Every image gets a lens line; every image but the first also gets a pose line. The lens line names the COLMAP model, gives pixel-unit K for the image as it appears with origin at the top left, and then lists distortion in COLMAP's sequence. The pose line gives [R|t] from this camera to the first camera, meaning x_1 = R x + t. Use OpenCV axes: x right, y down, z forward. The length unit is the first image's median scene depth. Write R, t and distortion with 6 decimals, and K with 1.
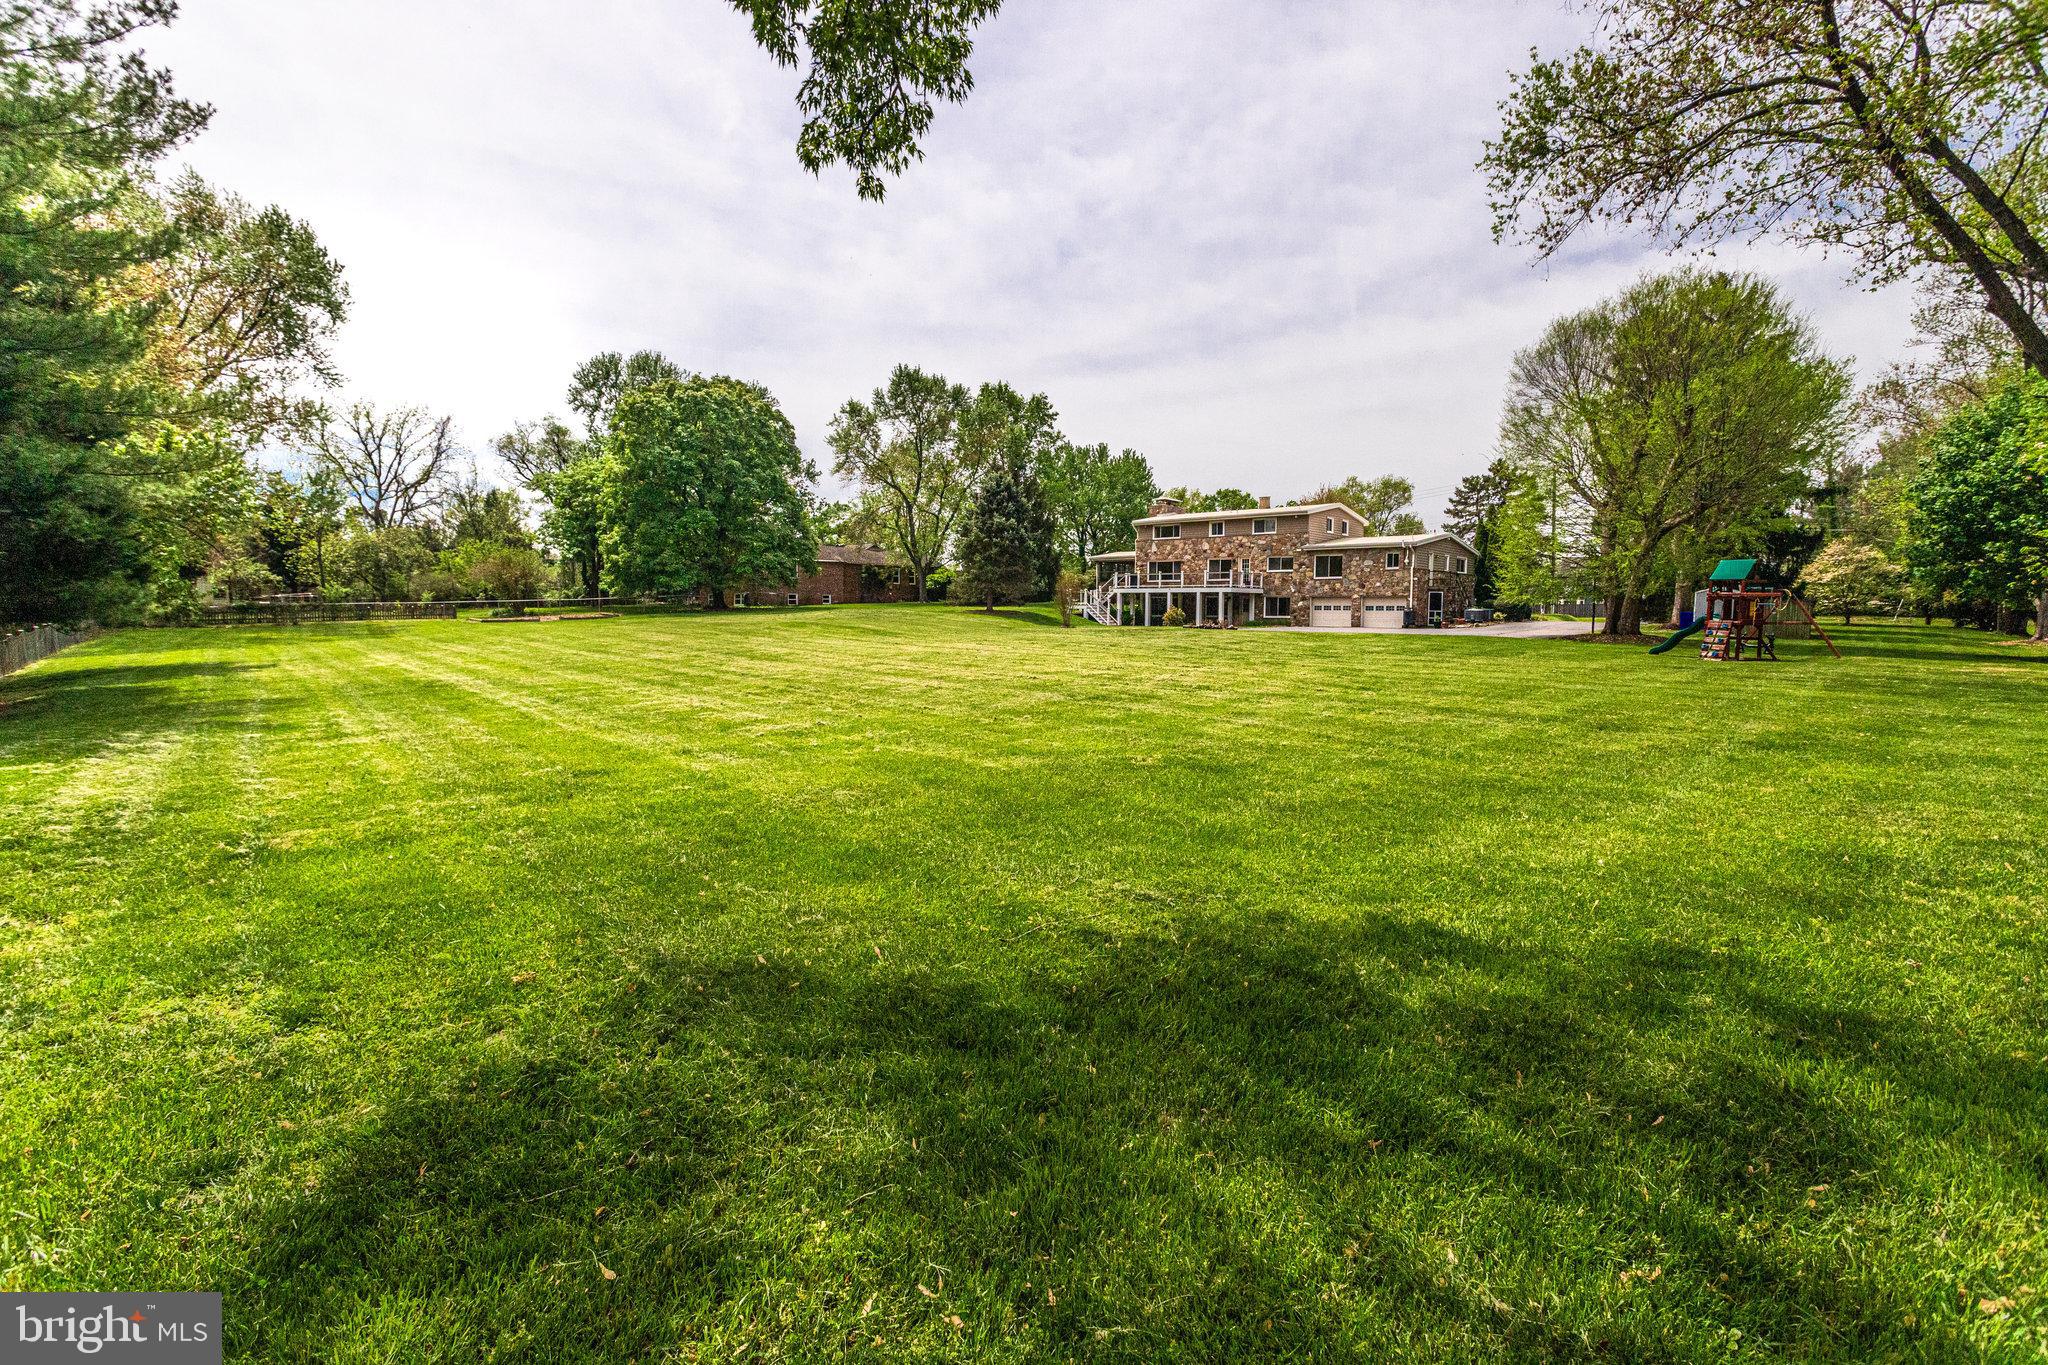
lens RADIAL K [[970.8, 0, 1018.2], [0, 970.8, 667.5], [0, 0, 1]] dist [0.003556, 0.000877]
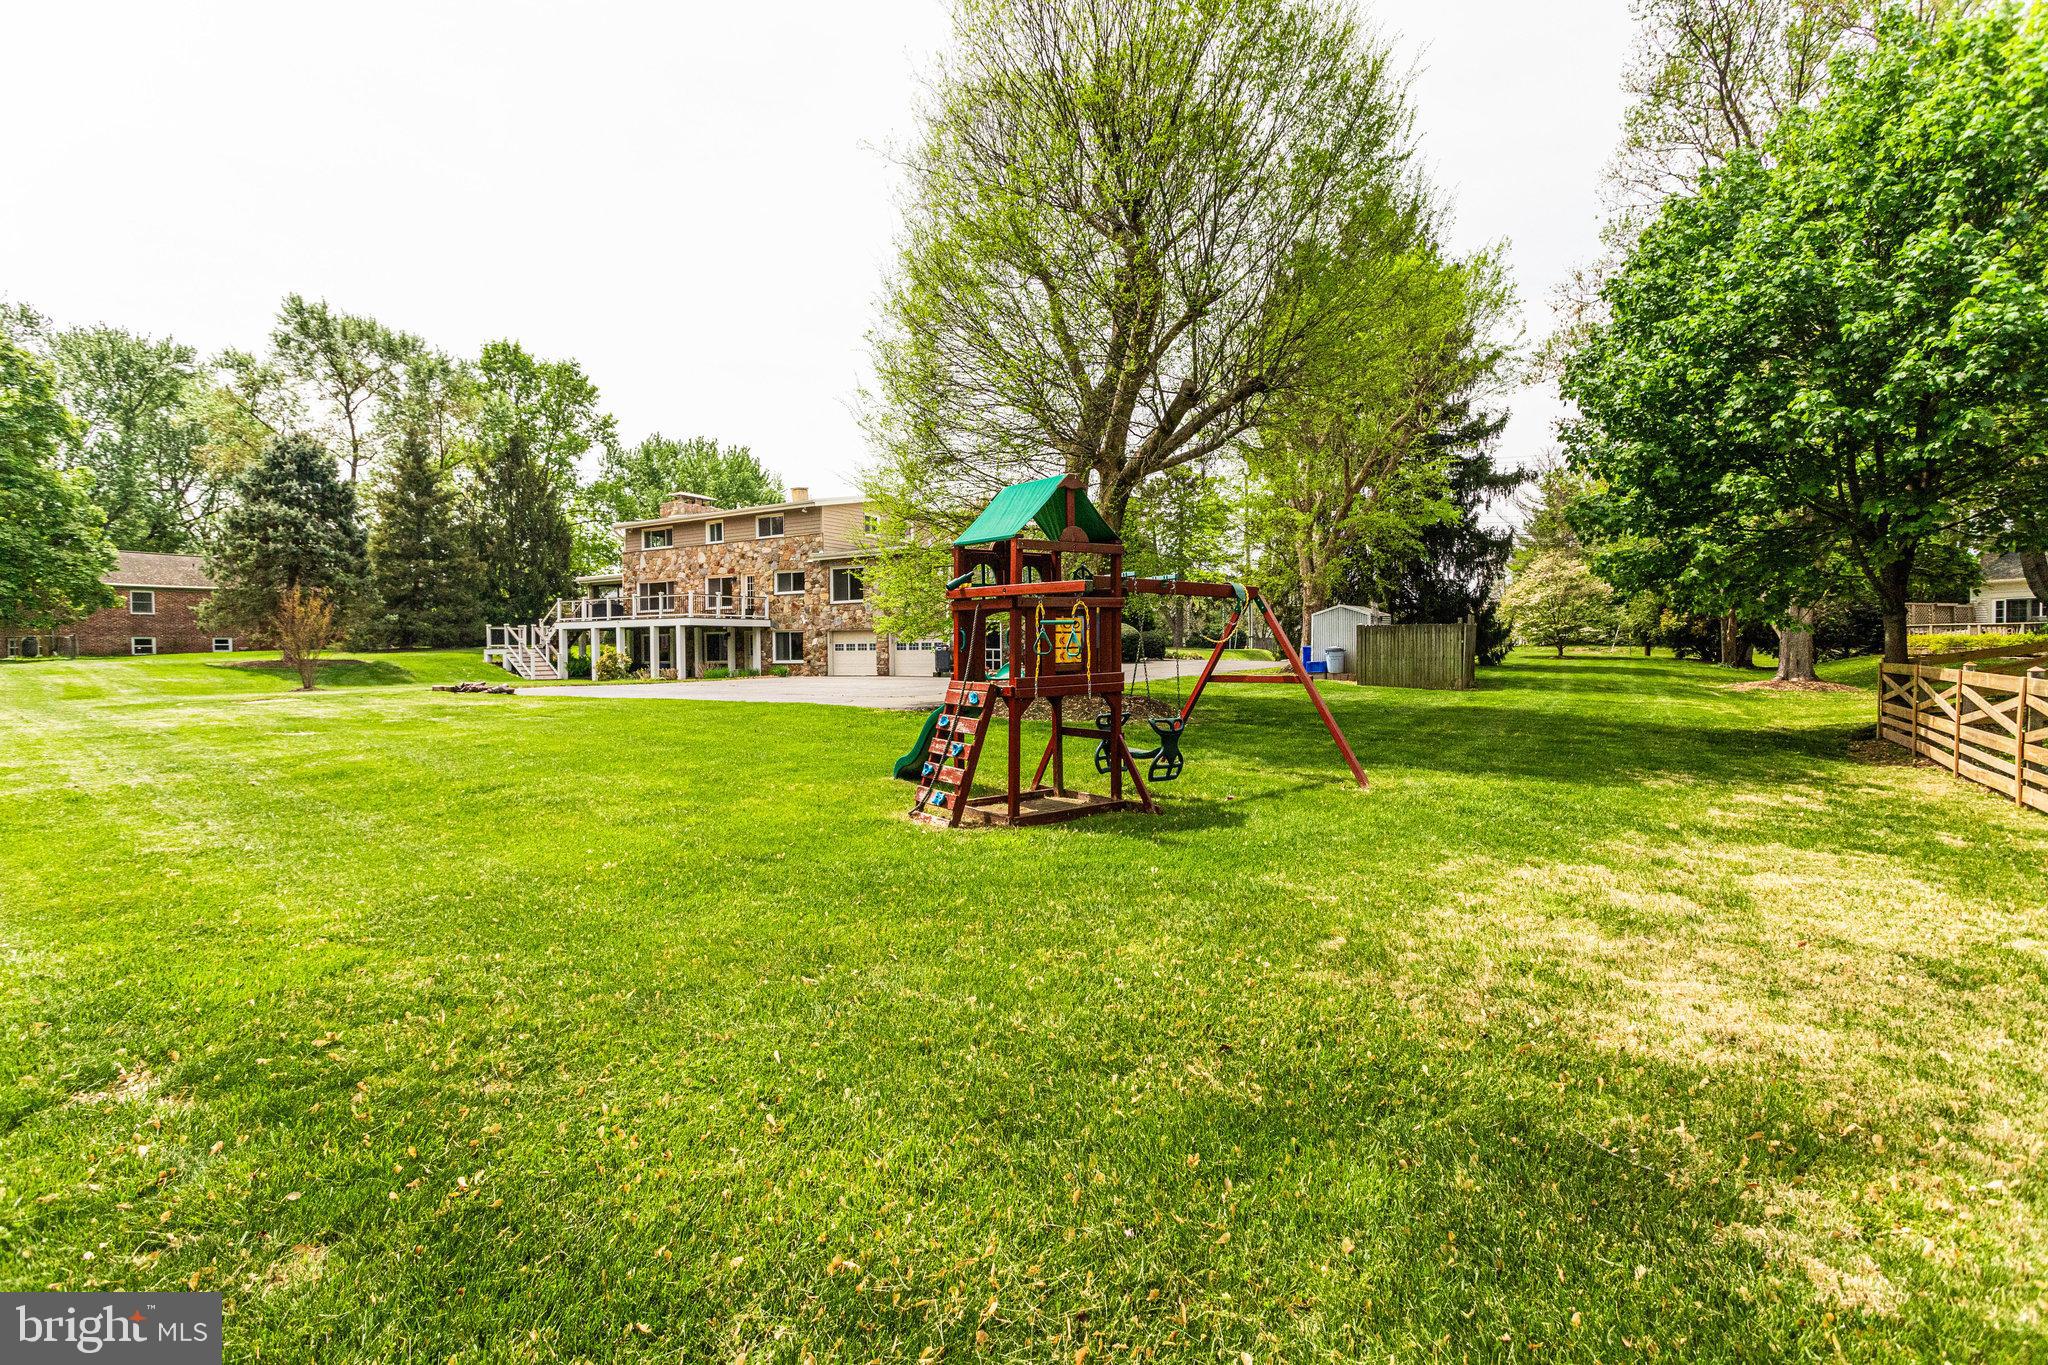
lens RADIAL K [[970.8, 0, 1021.5], [0, 970.8, 673.7], [0, 0, 1]] dist [0.003556, 0.000877]
pose [[0.985198, -0.020697, 0.170167, 0.311149], [0.026591, 0.999120, -0.032430, -0.018227], [-0.169346, 0.036475, 0.984881, 0.320498]]
